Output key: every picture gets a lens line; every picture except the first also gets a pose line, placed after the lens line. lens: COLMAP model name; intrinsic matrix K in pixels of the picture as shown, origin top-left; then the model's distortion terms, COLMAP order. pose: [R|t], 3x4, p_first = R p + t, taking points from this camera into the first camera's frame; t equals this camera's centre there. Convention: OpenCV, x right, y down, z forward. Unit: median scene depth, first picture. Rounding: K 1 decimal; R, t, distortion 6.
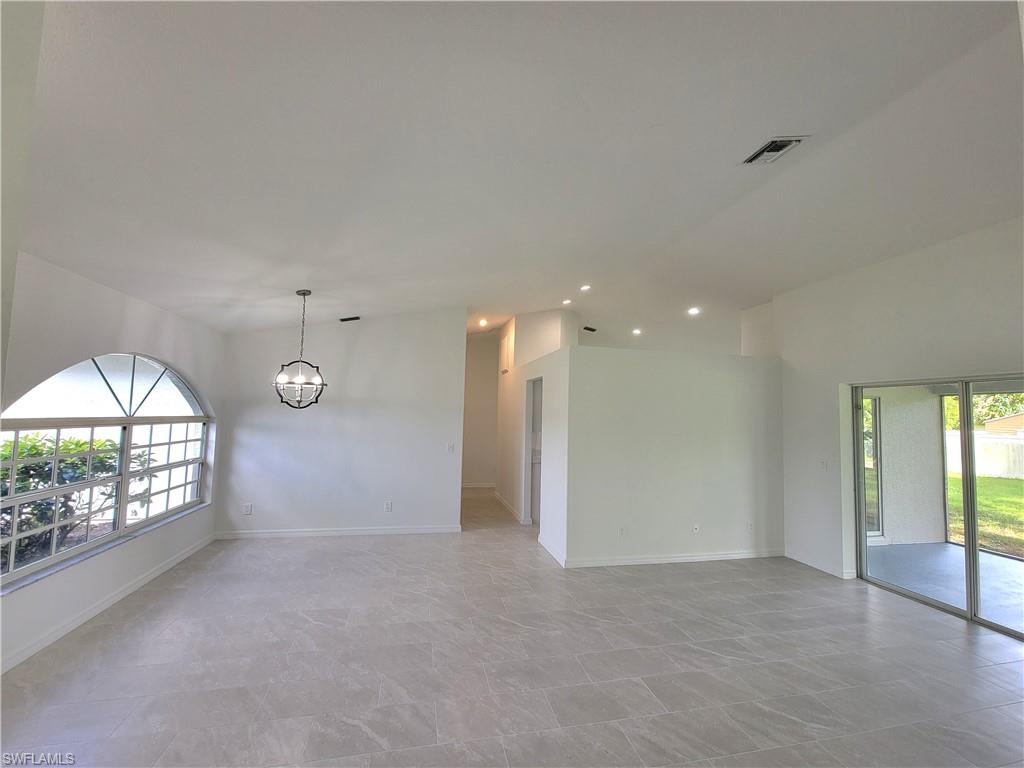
lens RADIAL K [[425.4, 0, 504.7], [0, 425.4, 388.2], [0, 0, 1]] dist [0.000394, -0.000099]
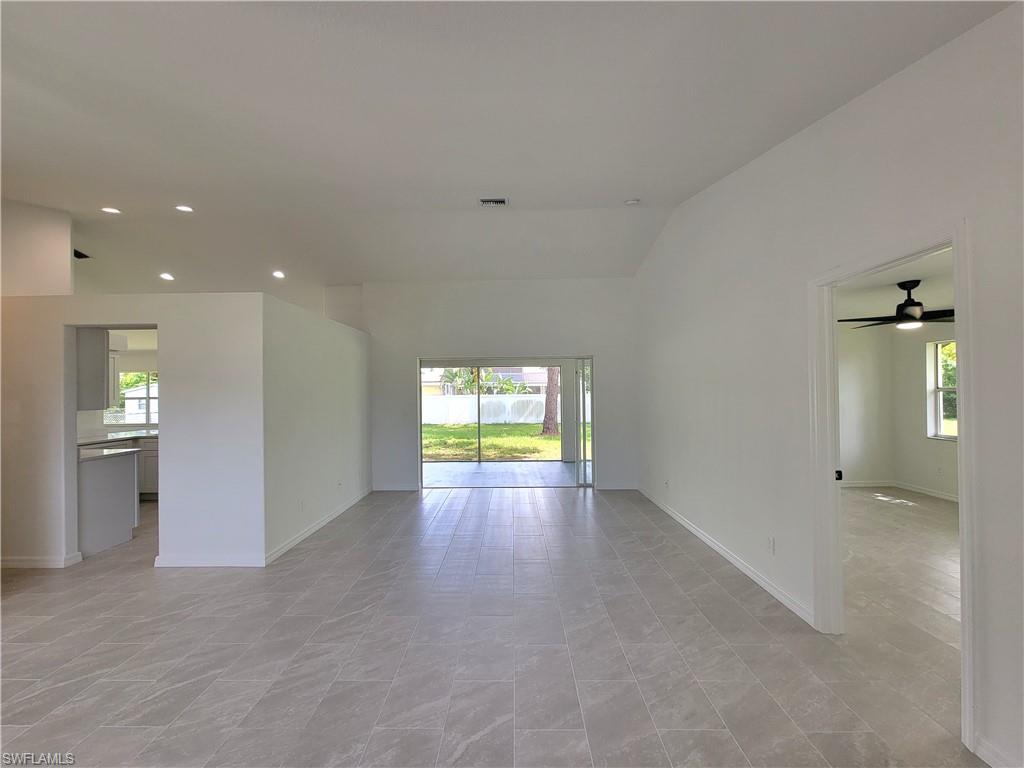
lens RADIAL K [[425.4, 0, 504.7], [0, 425.4, 388.2], [0, 0, 1]] dist [0.000394, -0.000099]
pose [[0.210387, -0.014806, 0.977506, -0.597497], [-0.042364, 0.998808, 0.024246, 0.044783], [-0.976700, -0.046512, 0.209509, 0.422361]]
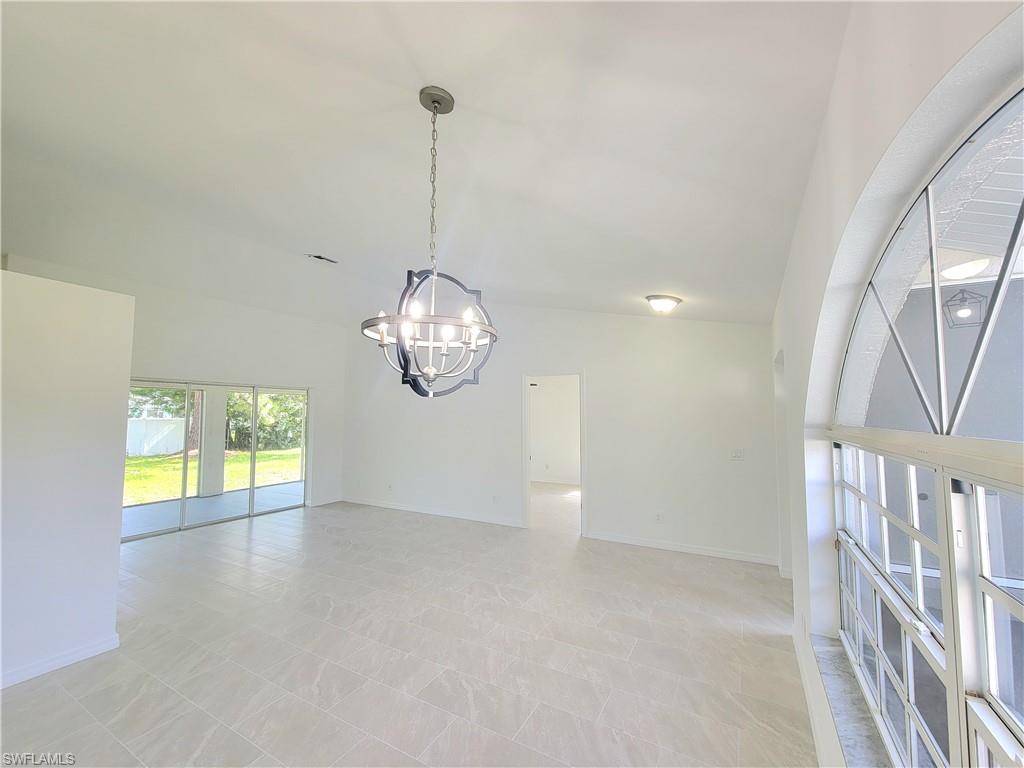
lens RADIAL K [[420.5, 0, 512.5], [0, 420.5, 390.0], [0, 0, 1]] dist [0.022333, -0.000041]
pose [[-0.757026, 0.016165, 0.653185, -0.781434], [-0.057336, 0.994194, -0.091055, 0.073426], [-0.650865, -0.106382, -0.751703, 1.226336]]
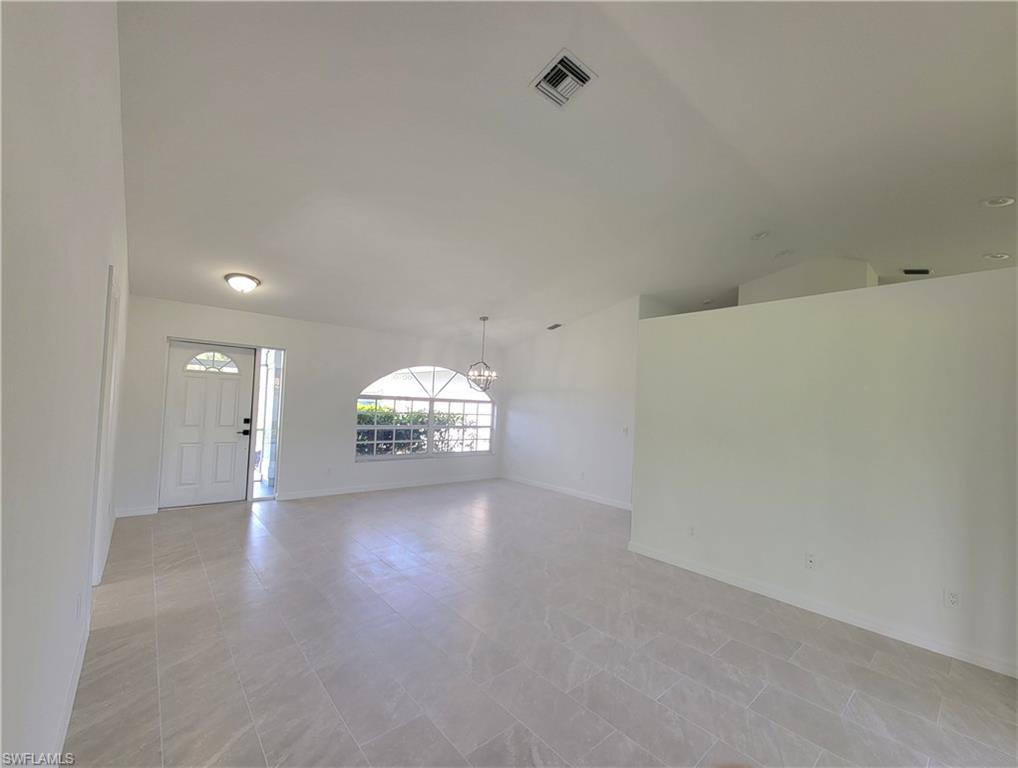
lens RADIAL K [[422.9, 0, 501.7], [0, 422.9, 388.2], [0, 0, 1]] dist [0.000394, -0.000099]
pose [[0.472863, -0.036817, -0.880366, 0.931309], [0.023033, 0.999302, -0.029419, 0.082764], [0.880835, -0.006367, 0.473381, 0.315119]]
